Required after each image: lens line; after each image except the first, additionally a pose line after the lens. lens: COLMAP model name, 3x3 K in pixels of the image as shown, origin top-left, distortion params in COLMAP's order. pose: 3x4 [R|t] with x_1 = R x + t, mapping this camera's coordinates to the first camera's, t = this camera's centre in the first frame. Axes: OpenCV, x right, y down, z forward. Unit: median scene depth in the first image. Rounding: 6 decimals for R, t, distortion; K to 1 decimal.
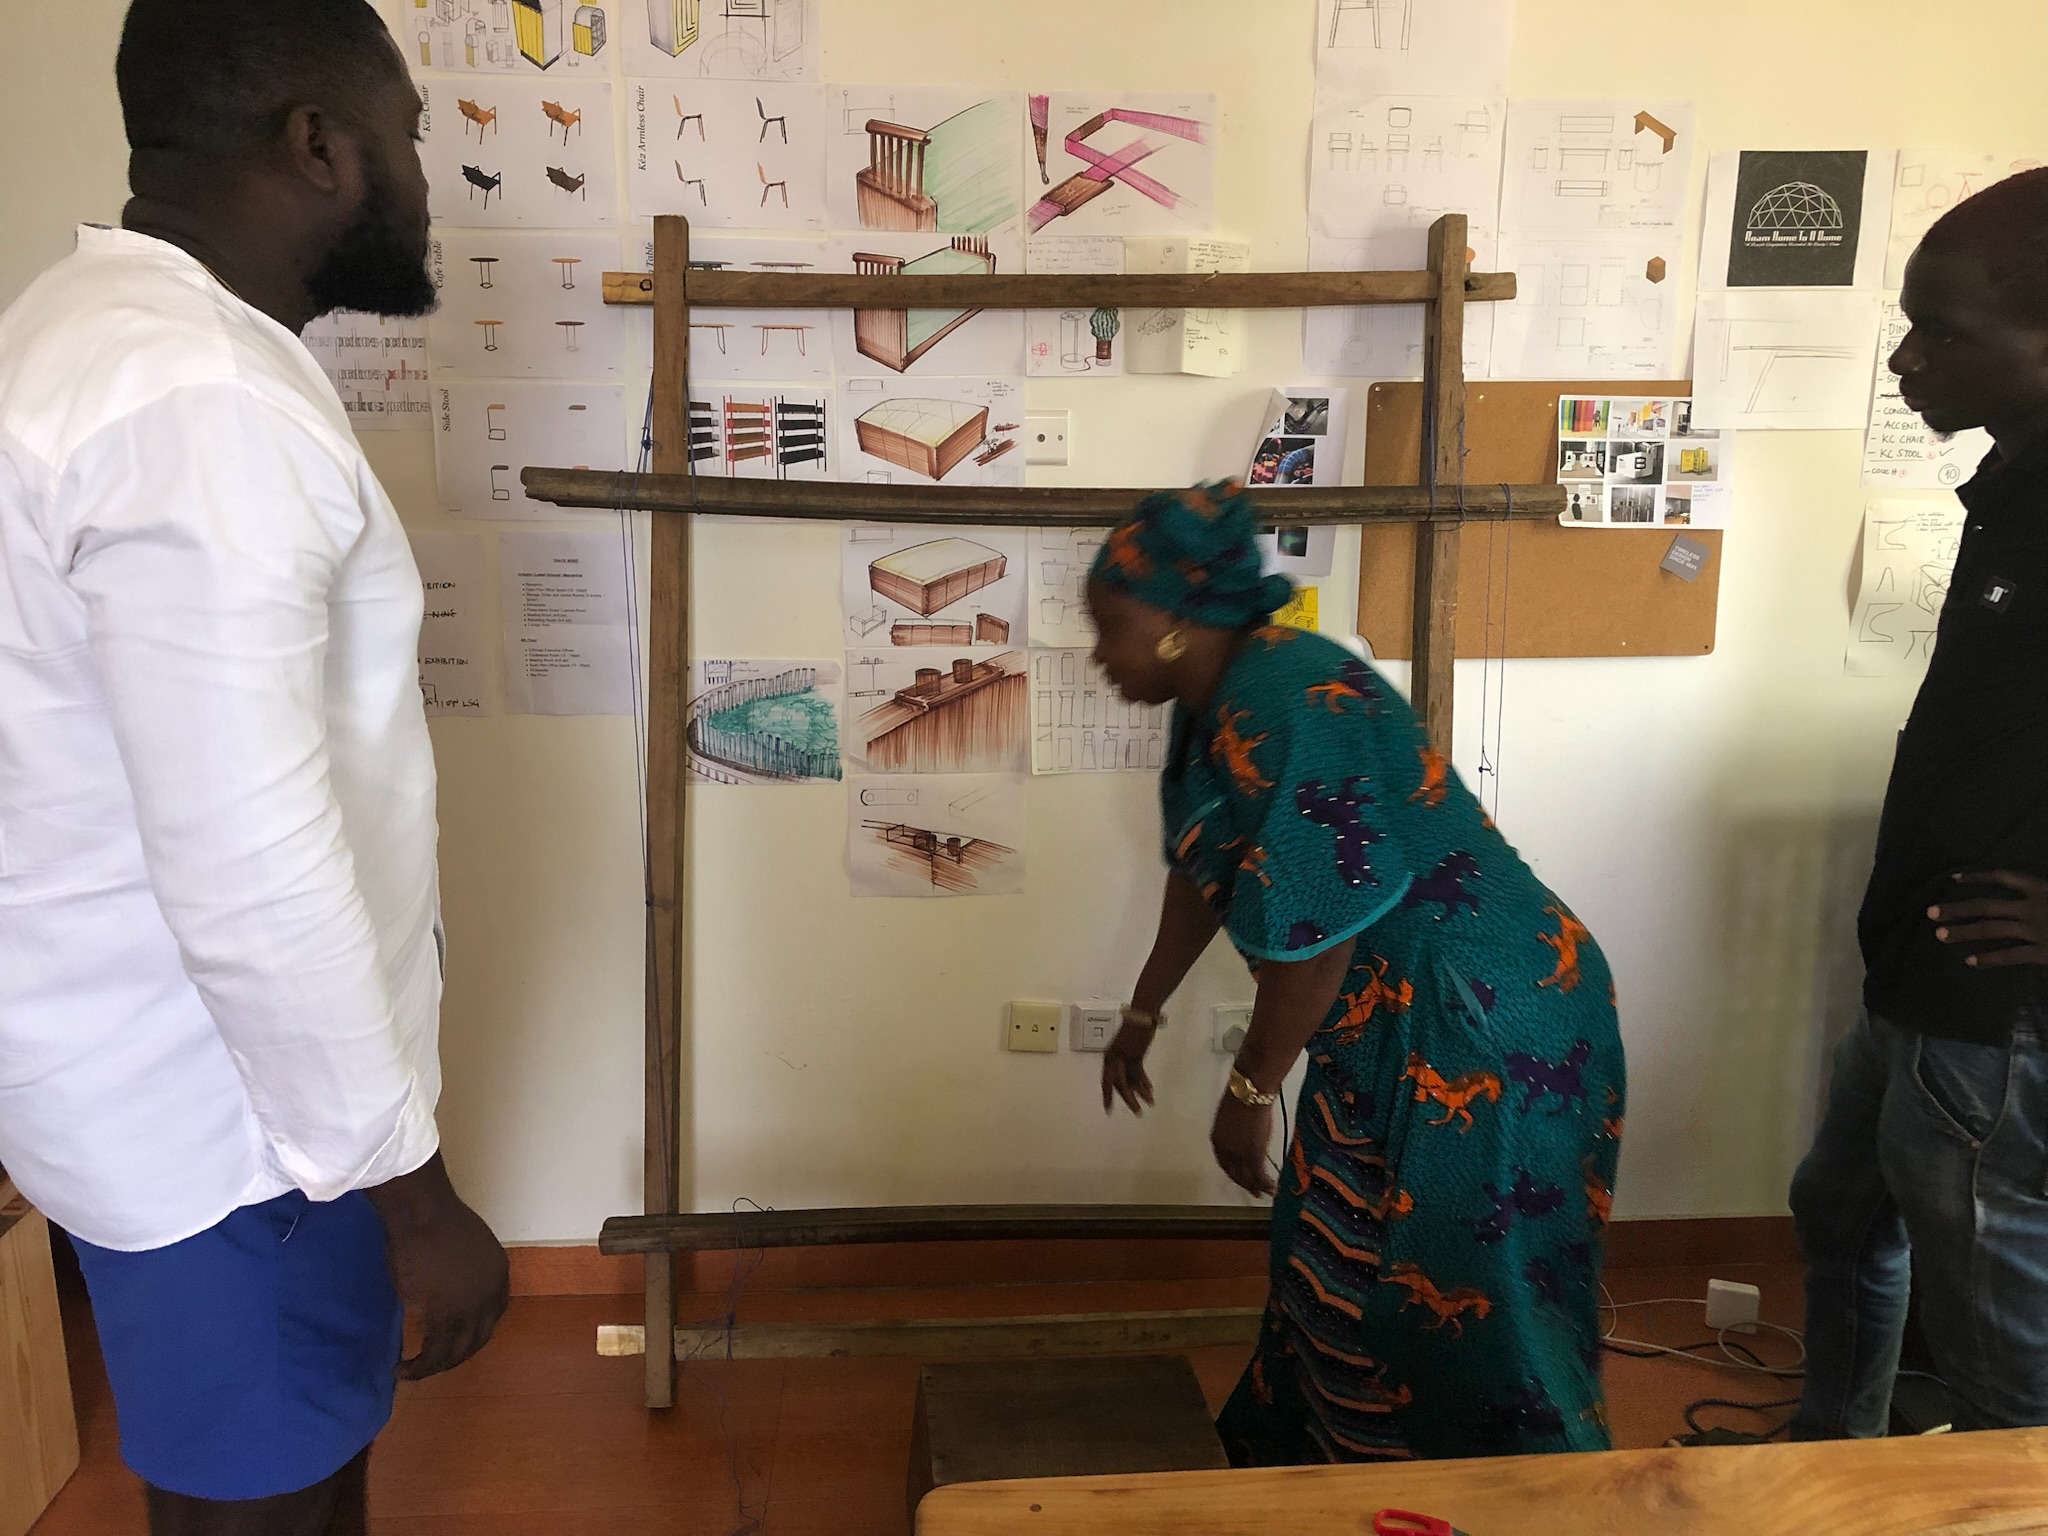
lens RADIAL K [[1640.4, 0, 1028.7], [0, 1640.4, 723.2], [0, 0, 1]] dist [0.039242, 0.000417]
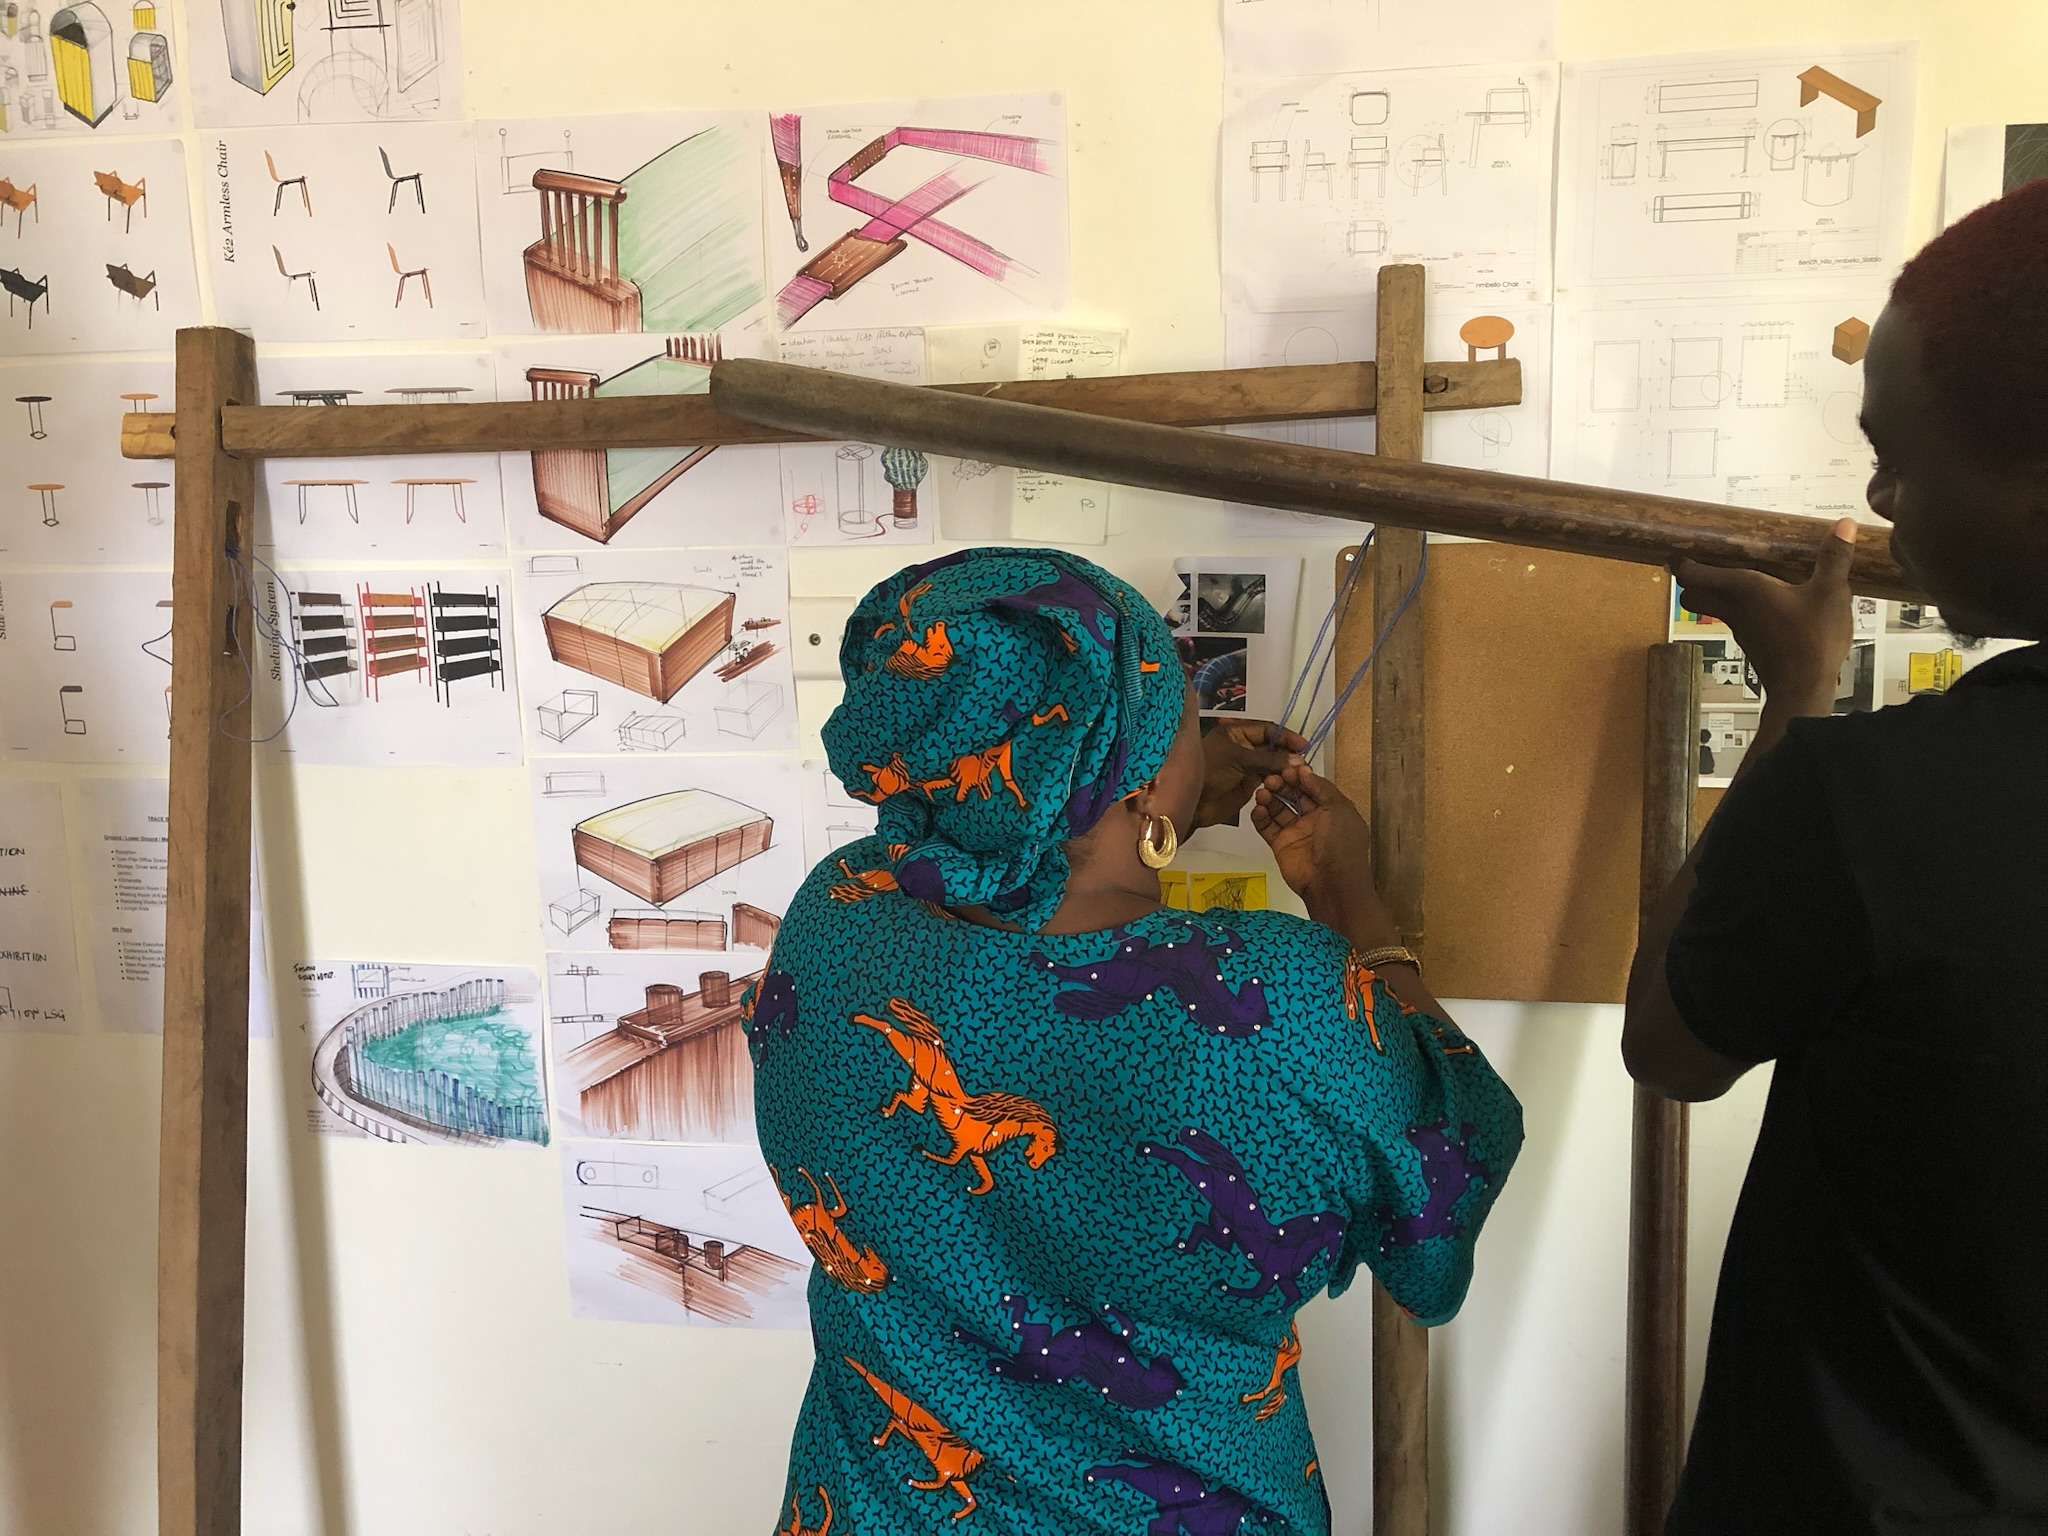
lens RADIAL K [[1640.4, 0, 1028.7], [0, 1640.4, 723.2], [0, 0, 1]] dist [0.039242, 0.000417]
pose [[0.975707, 0.006018, -0.218999, 0.233614], [-0.017576, 0.998551, -0.050866, -0.111085], [0.218375, 0.053479, 0.974398, 0.398308]]
